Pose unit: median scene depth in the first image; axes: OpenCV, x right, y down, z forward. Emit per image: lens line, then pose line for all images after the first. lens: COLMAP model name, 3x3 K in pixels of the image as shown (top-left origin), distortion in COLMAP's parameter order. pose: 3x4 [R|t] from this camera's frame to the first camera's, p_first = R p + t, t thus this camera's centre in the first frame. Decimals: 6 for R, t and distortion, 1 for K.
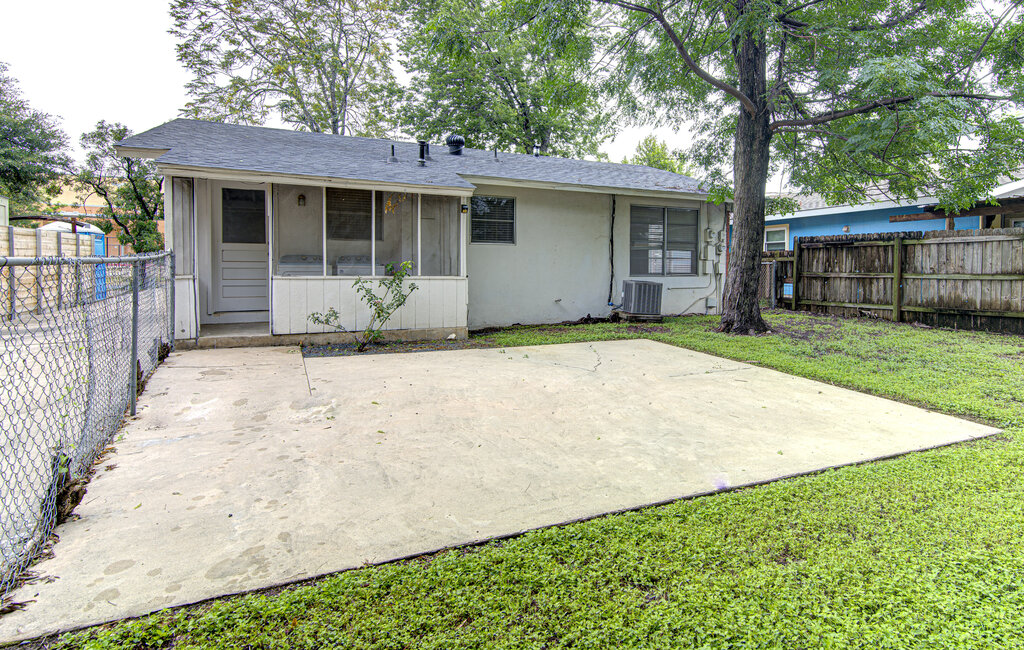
lens RADIAL K [[559.3, 0, 568.3], [0, 559.3, 281.0], [0, 0, 1]] dist [0.015332, 0.000305]
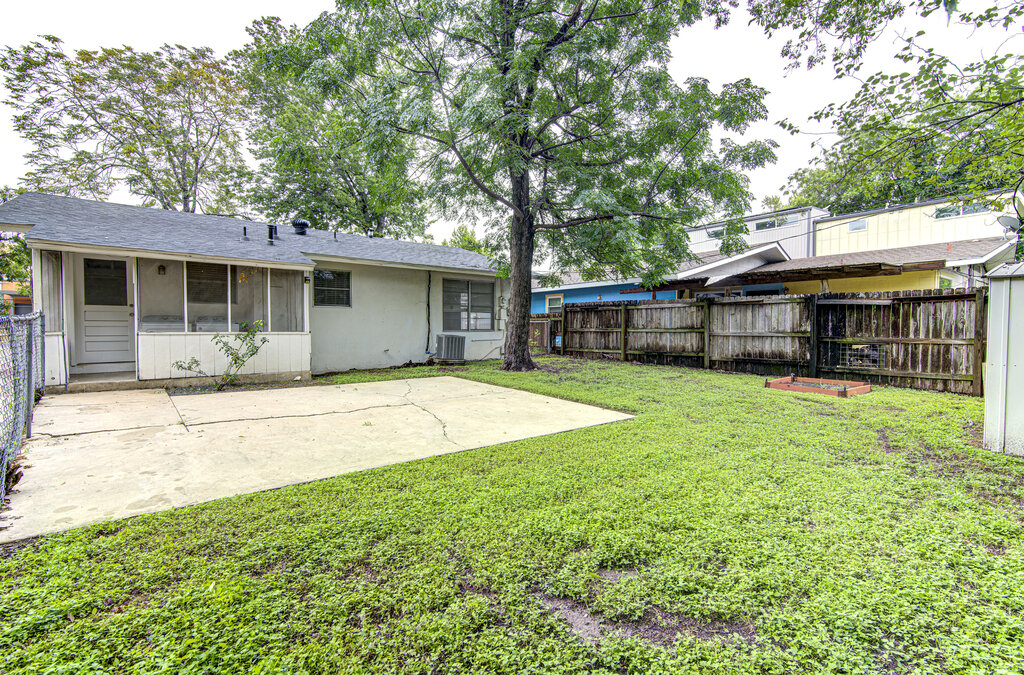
lens RADIAL K [[458.7, 0, 515.5], [0, 458.7, 339.1], [0, 0, 1]] dist [0.013544, -0.000692]
pose [[0.973760, -0.010375, 0.227339, 0.032349], [0.009421, 0.999942, 0.005284, 0.005503], [-0.227380, -0.003004, 0.973801, -0.118163]]
